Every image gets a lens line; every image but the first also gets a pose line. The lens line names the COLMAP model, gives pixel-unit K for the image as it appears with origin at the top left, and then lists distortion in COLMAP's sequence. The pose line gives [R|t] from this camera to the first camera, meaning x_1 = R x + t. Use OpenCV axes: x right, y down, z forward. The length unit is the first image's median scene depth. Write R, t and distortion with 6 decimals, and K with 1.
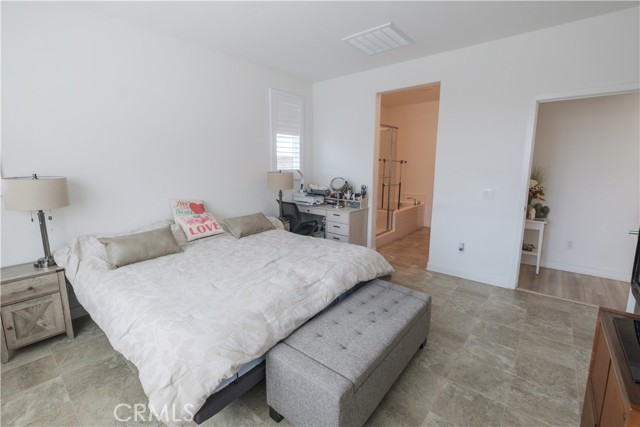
lens RADIAL K [[281.7, 0, 321.3], [0, 281.7, 208.1], [0, 0, 1]] dist [-0.008238, 0.001558]
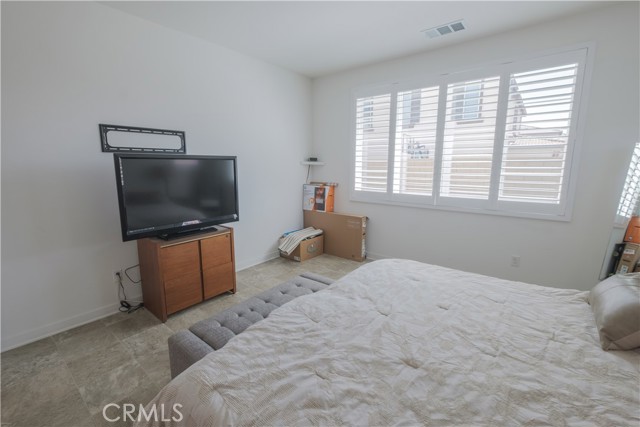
lens RADIAL K [[281.7, 0, 318.7], [0, 281.7, 216.2], [0, 0, 1]] dist [-0.008238, 0.001558]
pose [[-0.999939, -0.005107, -0.009800, -0.004595], [-0.008049, 0.944230, 0.329187, -0.258406], [0.007573, 0.329246, -0.944214, 1.702497]]
